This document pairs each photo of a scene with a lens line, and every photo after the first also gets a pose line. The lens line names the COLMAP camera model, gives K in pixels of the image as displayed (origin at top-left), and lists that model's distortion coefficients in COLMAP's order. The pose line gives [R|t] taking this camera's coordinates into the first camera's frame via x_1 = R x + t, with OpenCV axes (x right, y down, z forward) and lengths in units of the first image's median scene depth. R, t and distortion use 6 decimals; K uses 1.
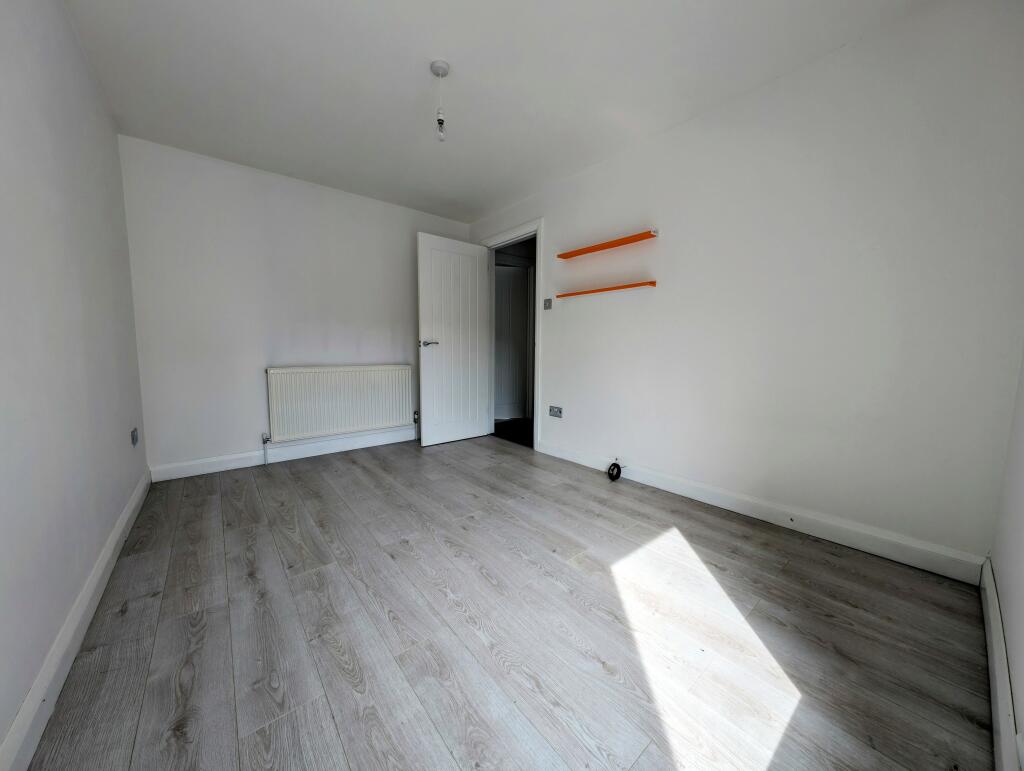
lens RADIAL K [[364.5, 0, 514.1], [0, 364.5, 382.8], [0, 0, 1]] dist [0.005204, -0.002246]
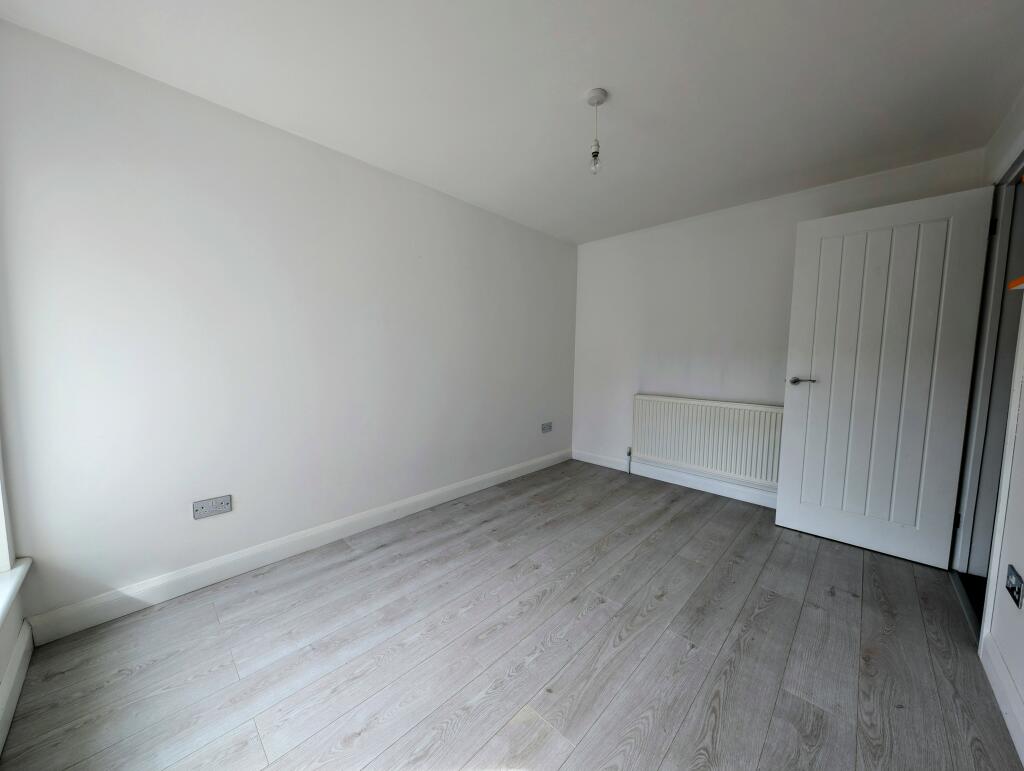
lens RADIAL K [[364.5, 0, 507.8], [0, 364.5, 381.8], [0, 0, 1]] dist [0.005204, -0.002246]
pose [[0.105383, 0.072939, -0.991753, 0.651067], [-0.102362, 0.992804, 0.062139, -0.157211], [0.989149, 0.094969, 0.112091, 0.647238]]
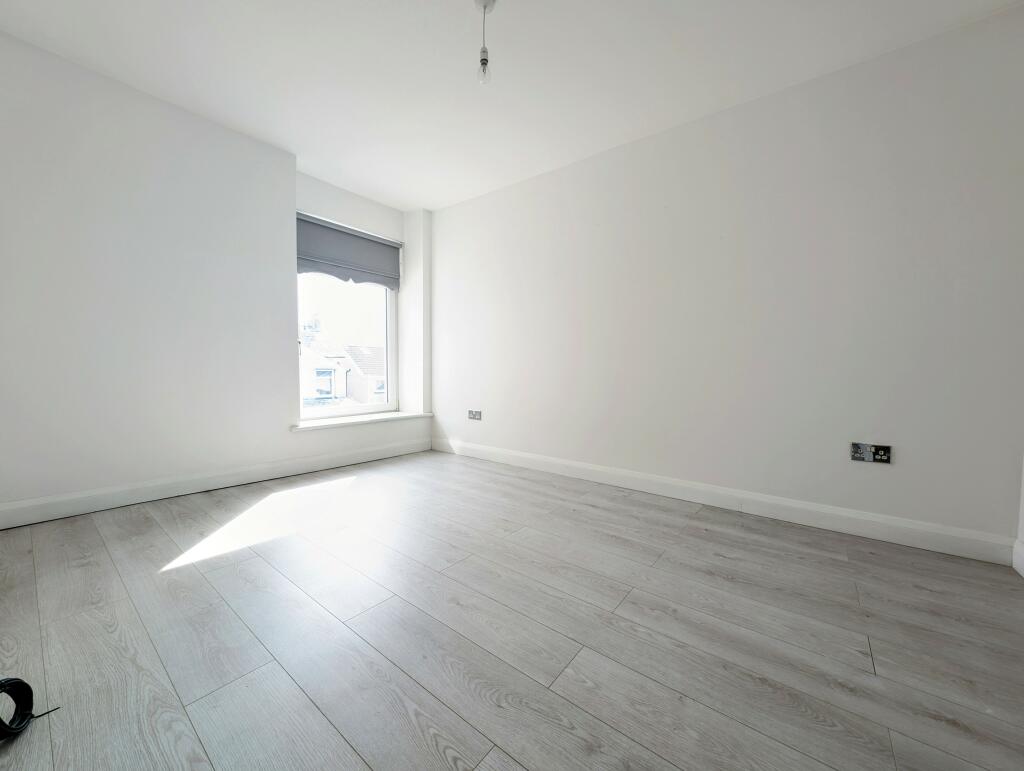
lens RADIAL K [[384.8, 0, 516.1], [0, 384.8, 390.6], [0, 0, 1]] dist [0.000496, -0.000816]
pose [[-0.973162, -0.003928, -0.230088, -0.067199], [-0.039179, 0.988085, 0.148838, -0.094473], [0.226761, 0.153858, -0.961721, 1.729598]]
